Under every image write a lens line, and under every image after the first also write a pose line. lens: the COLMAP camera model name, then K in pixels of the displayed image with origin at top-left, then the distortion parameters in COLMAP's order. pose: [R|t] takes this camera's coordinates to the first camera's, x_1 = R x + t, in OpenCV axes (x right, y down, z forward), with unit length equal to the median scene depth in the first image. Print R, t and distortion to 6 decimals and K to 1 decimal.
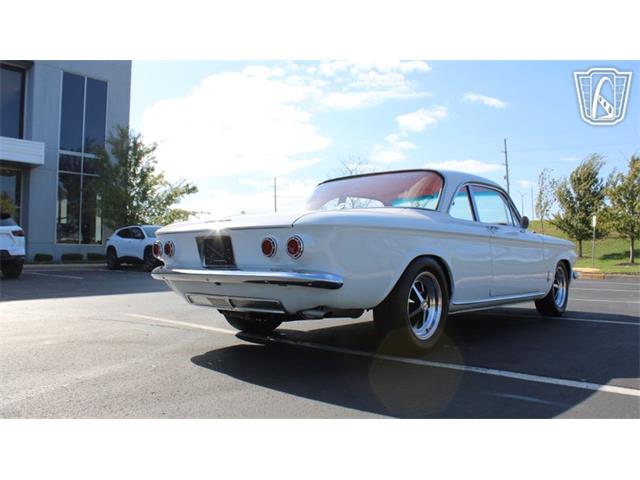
lens RADIAL K [[560.0, 0, 320.7], [0, 560.0, 239.2], [0, 0, 1]] dist [-0.180894, 0.153957]
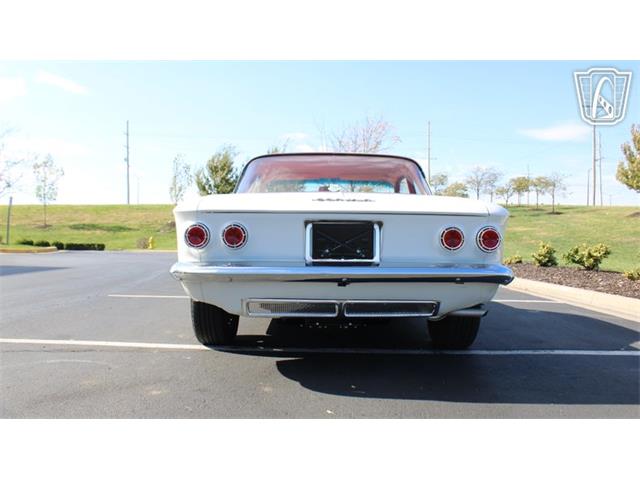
lens RADIAL K [[549.1, 0, 318.1], [0, 549.1, 243.3], [0, 0, 1]] dist [-0.160325, 0.146980]
pose [[0.750447, -0.002750, 0.660925, -0.117965], [-0.024100, 0.999212, 0.031522, 0.000117], [-0.660491, -0.039584, 0.749790, 0.079182]]
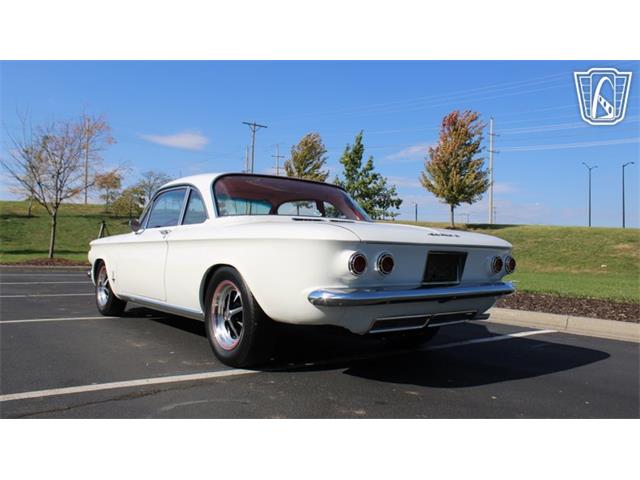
lens RADIAL K [[546.1, 0, 313.8], [0, 546.1, 239.4], [0, 0, 1]] dist [-0.151714, 0.131491]
pose [[0.207522, 0.012410, 0.978152, -0.191131], [-0.045421, 0.998963, -0.003037, -0.002169], [-0.977175, -0.043799, 0.207871, 0.173564]]
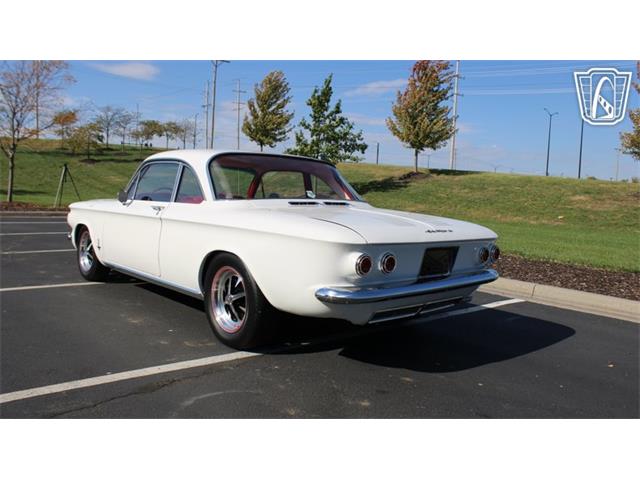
lens RADIAL K [[549.1, 0, 318.1], [0, 549.1, 243.3], [0, 0, 1]] dist [-0.160325, 0.146980]
pose [[0.126618, -0.105728, 0.986301, -0.200264], [-0.068394, 0.991007, 0.115013, -0.018570], [-0.989591, -0.082019, 0.118248, 0.186060]]
